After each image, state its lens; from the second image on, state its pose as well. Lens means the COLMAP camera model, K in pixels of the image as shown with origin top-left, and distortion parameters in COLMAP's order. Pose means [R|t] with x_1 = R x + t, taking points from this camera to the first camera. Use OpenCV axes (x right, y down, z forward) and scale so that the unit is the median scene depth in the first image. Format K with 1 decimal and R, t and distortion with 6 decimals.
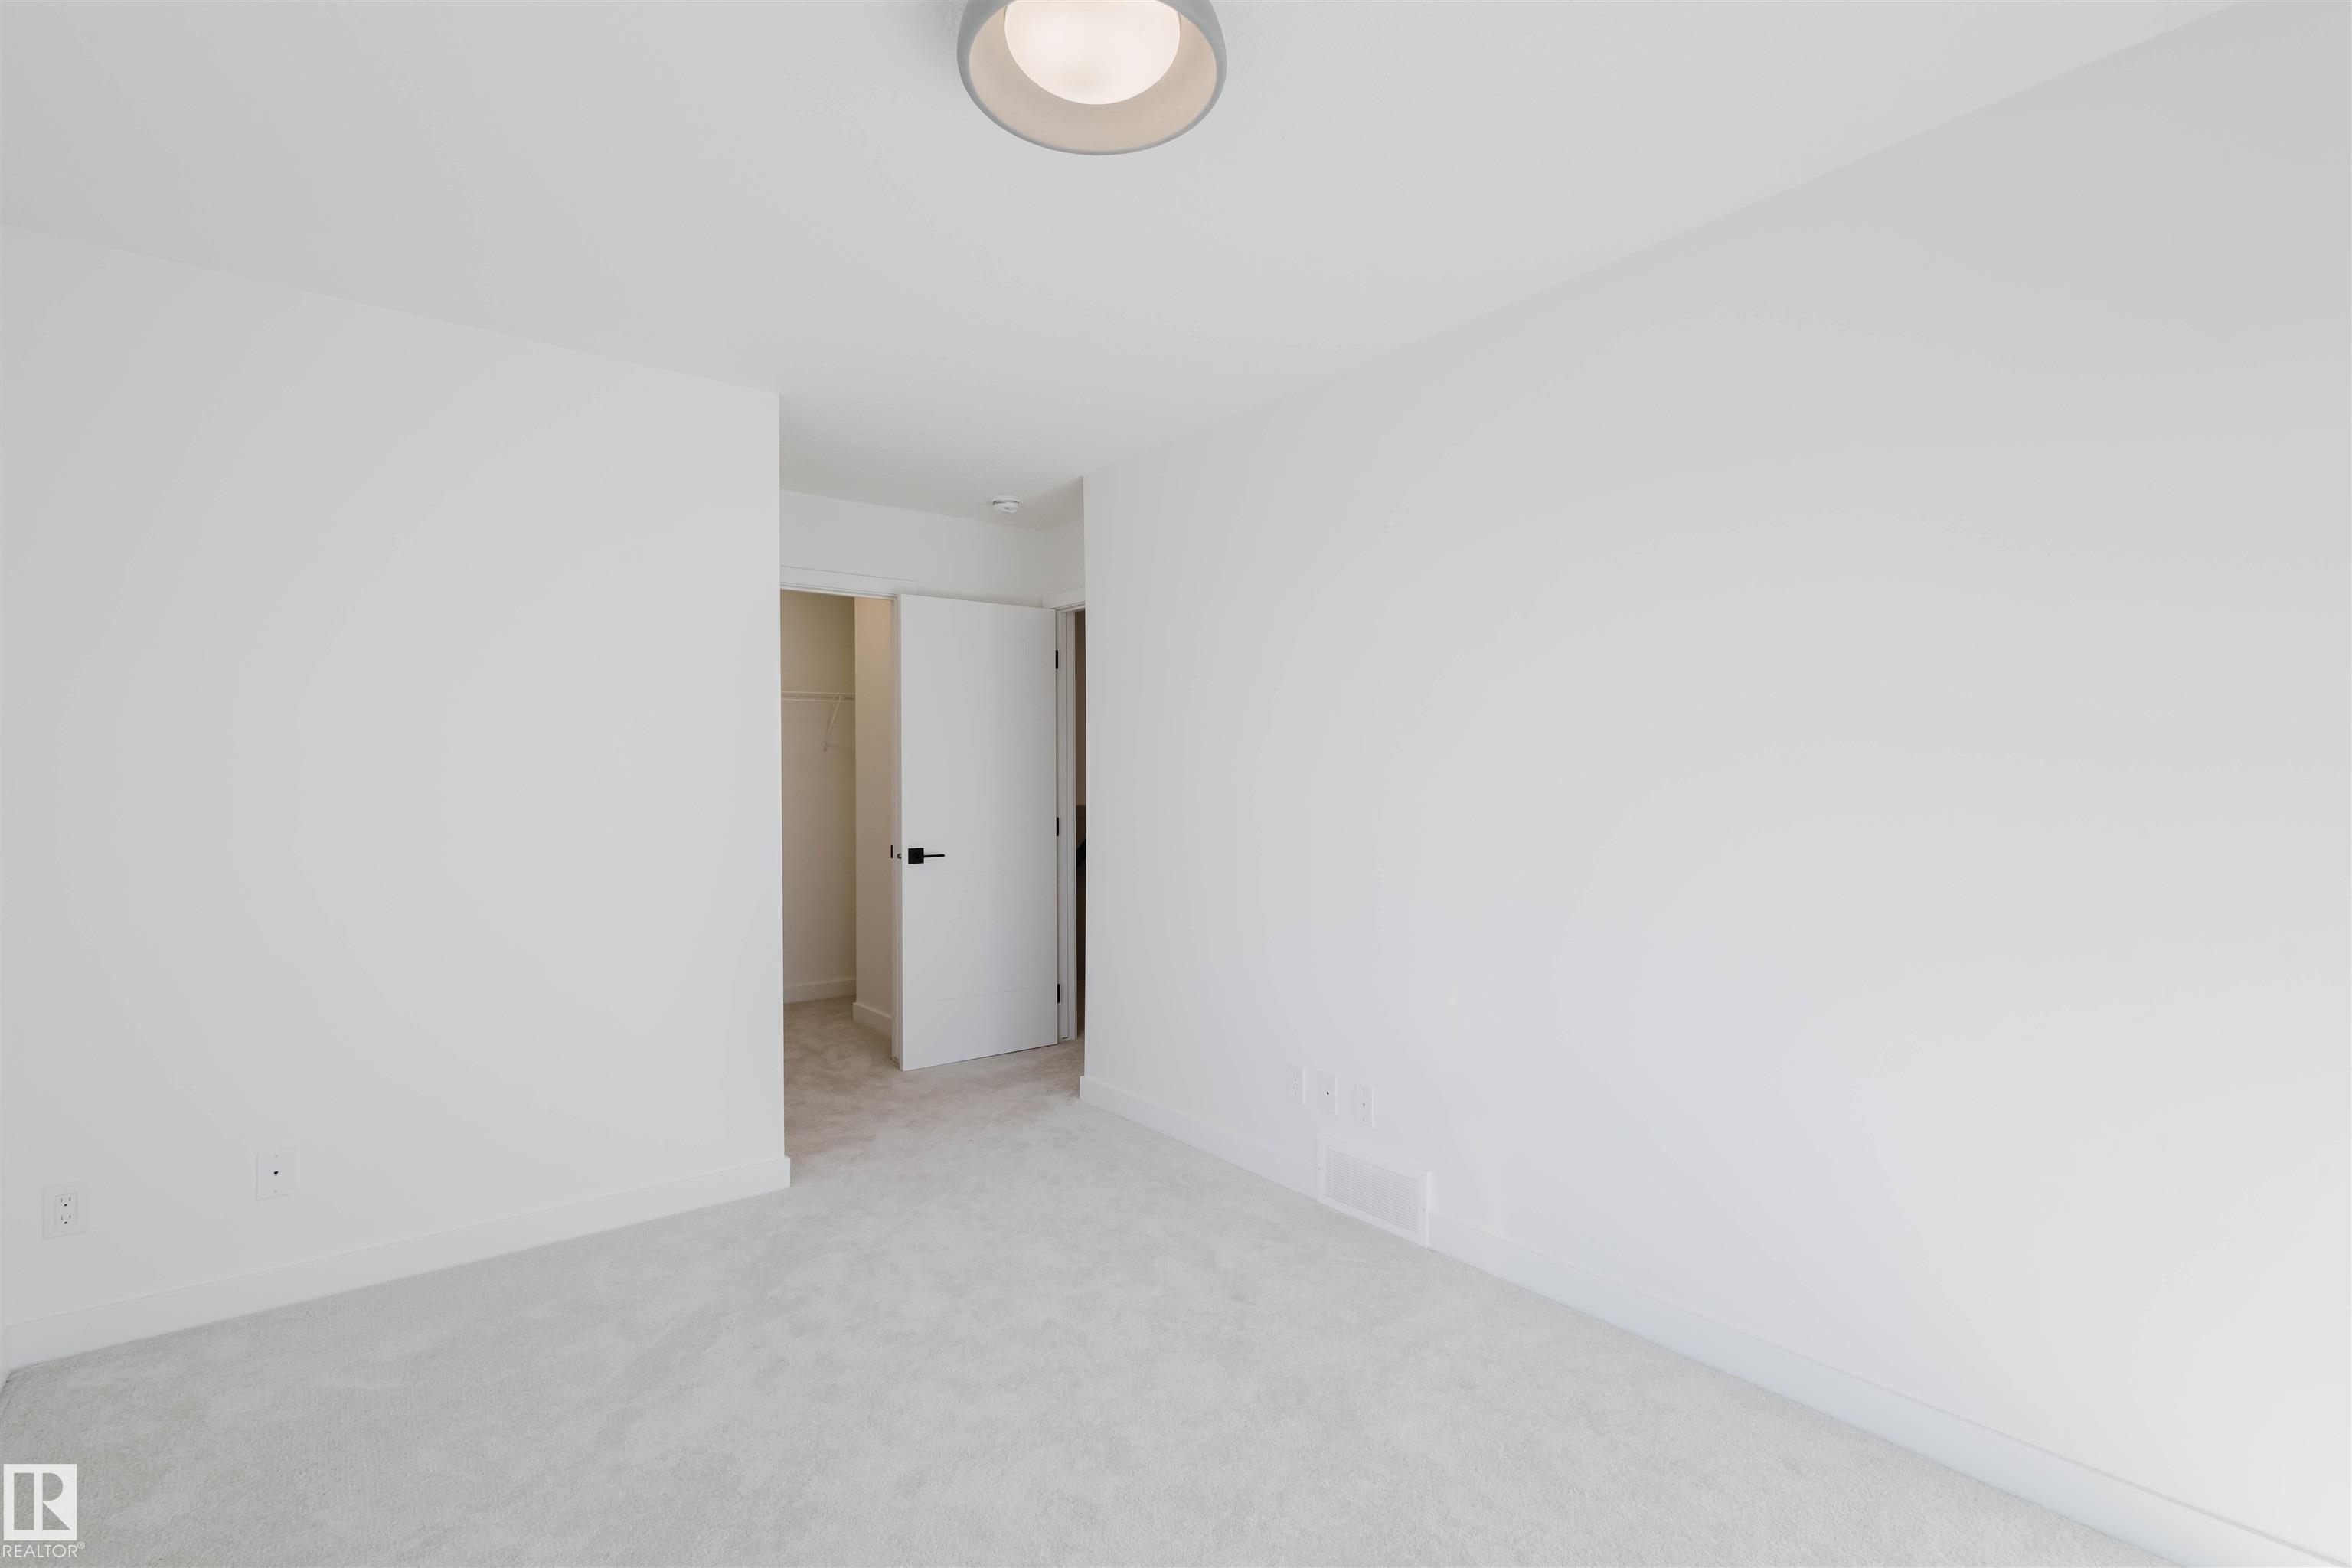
lens RADIAL K [[1081.9, 0, 1179.2], [0, 1081.9, 785.2], [0, 0, 1]] dist [0.016227, -0.005444]
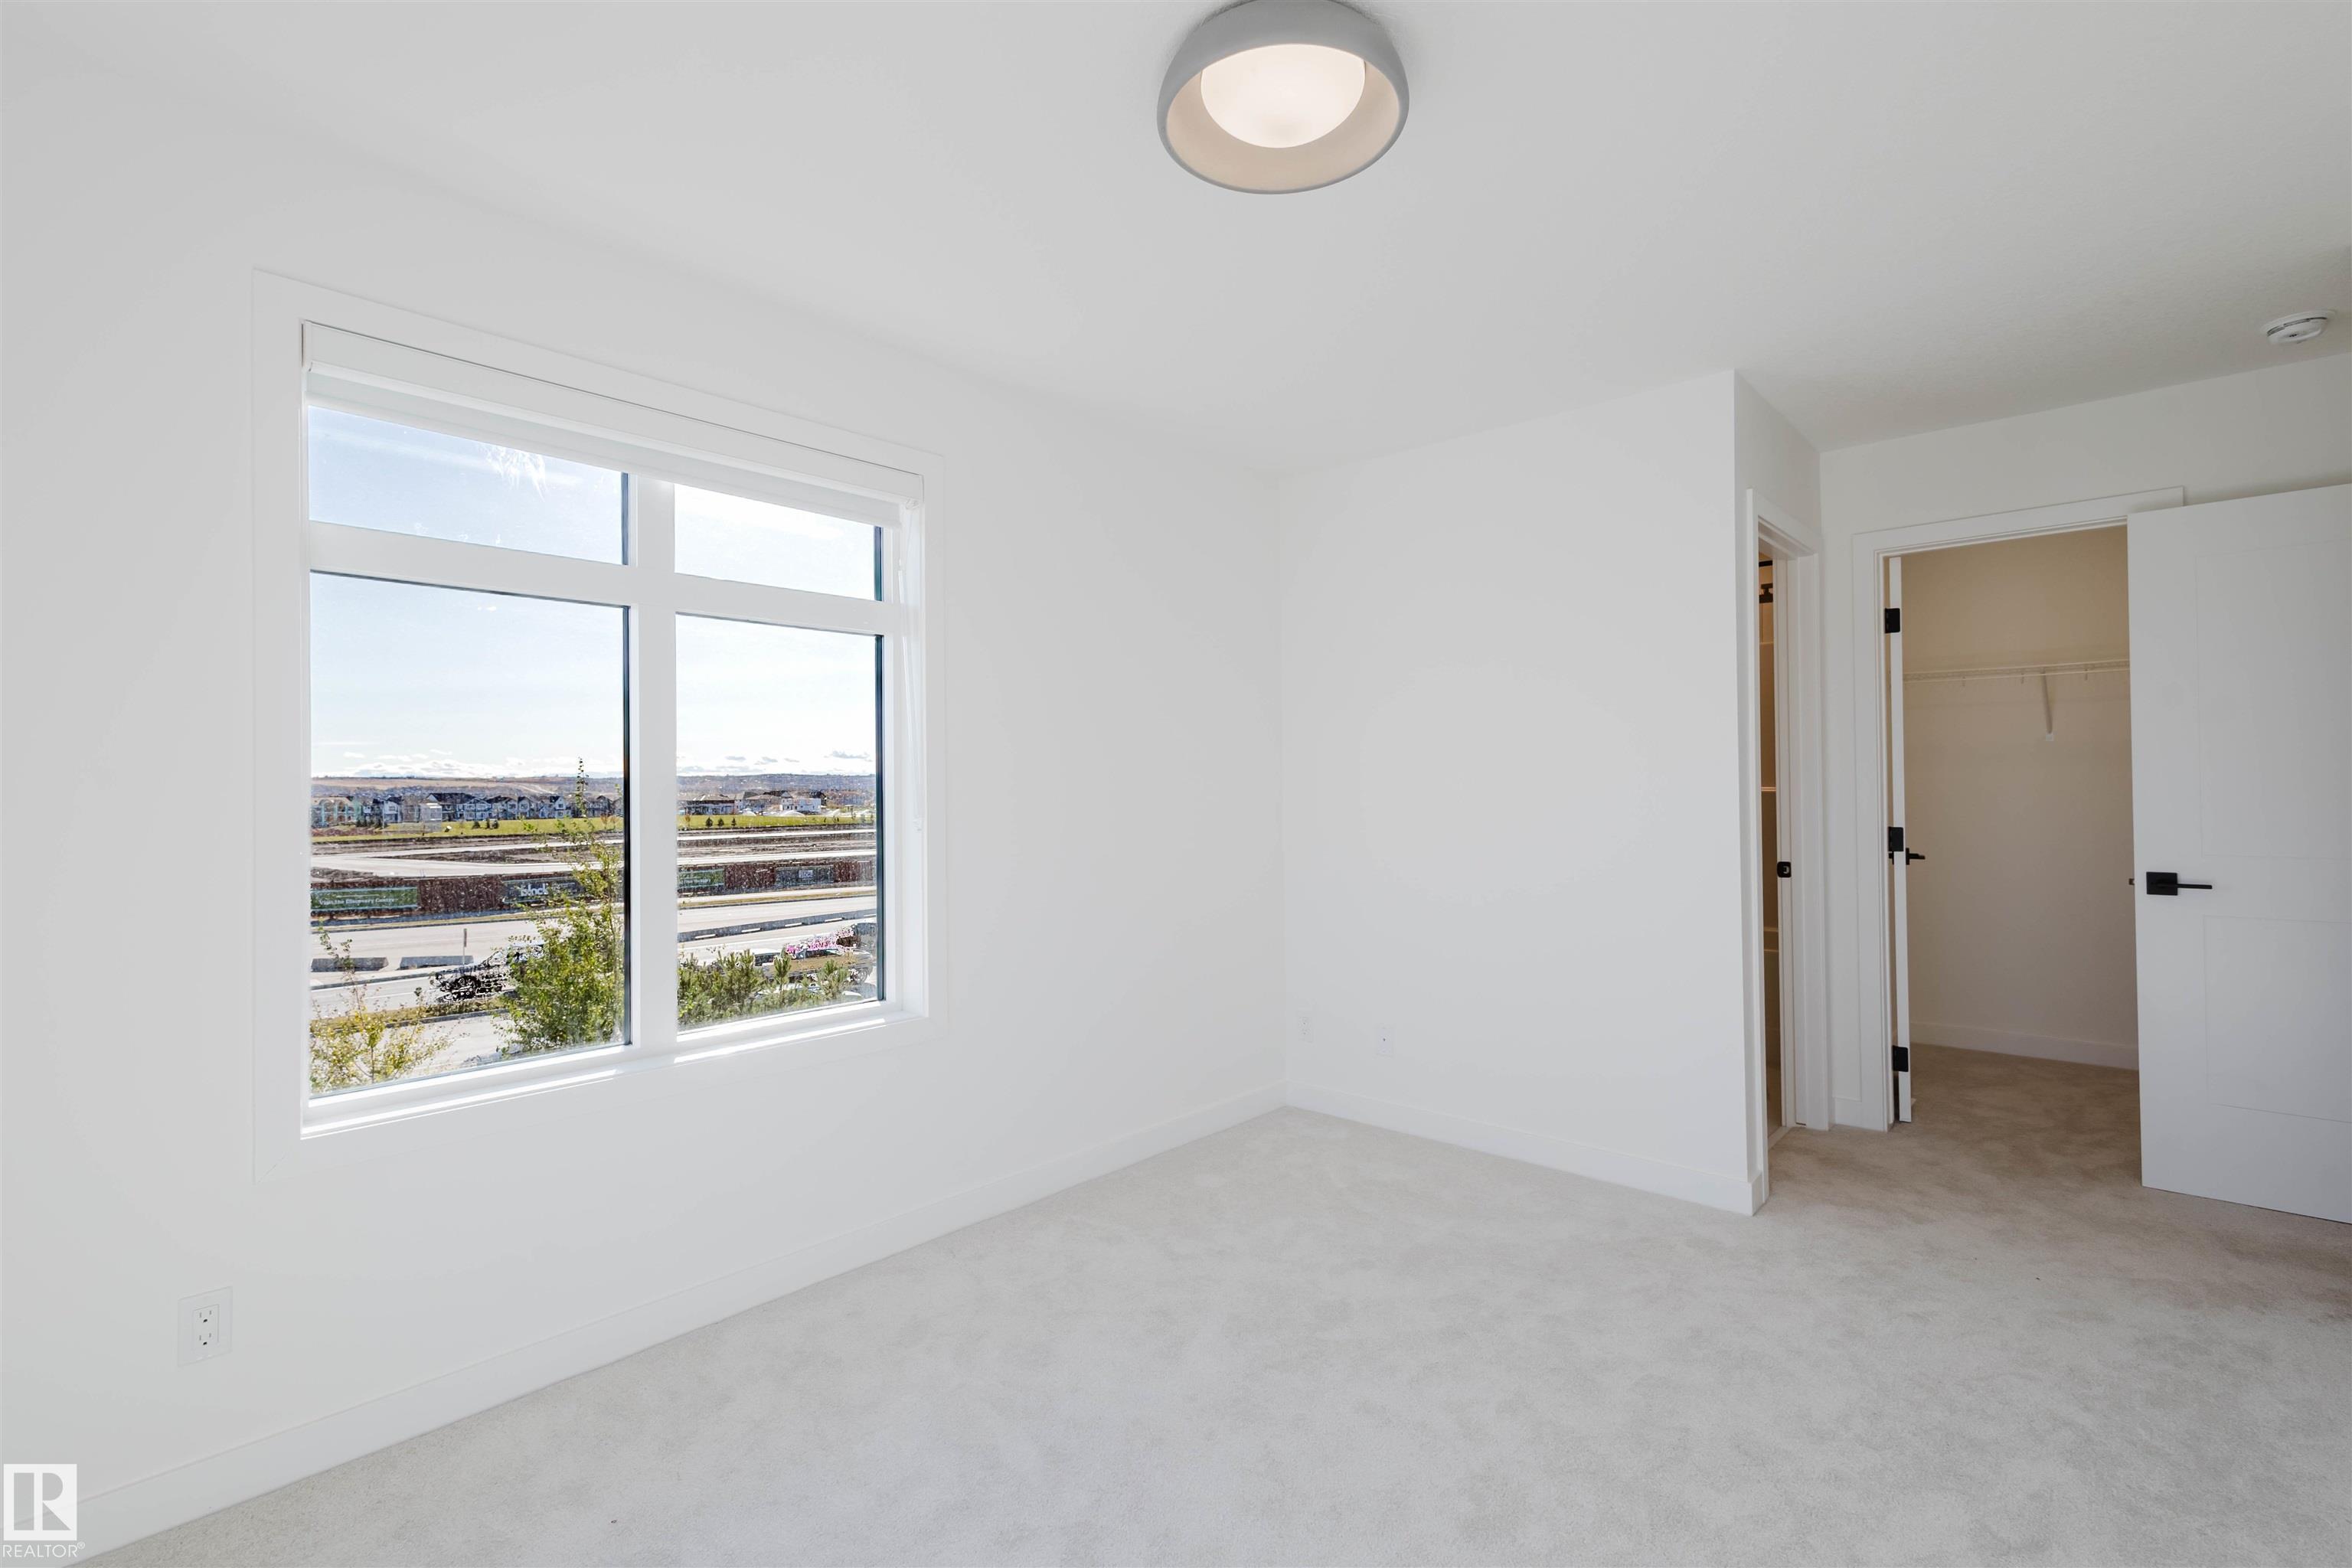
lens RADIAL K [[1081.9, 0, 1183.8], [0, 1081.9, 786.8], [0, 0, 1]] dist [0.016227, -0.005444]
pose [[0.161515, -0.005265, -0.986856, 0.356238], [0.006165, 0.999972, -0.004326, 0.002155], [0.986851, -0.005385, 0.161543, 0.271507]]
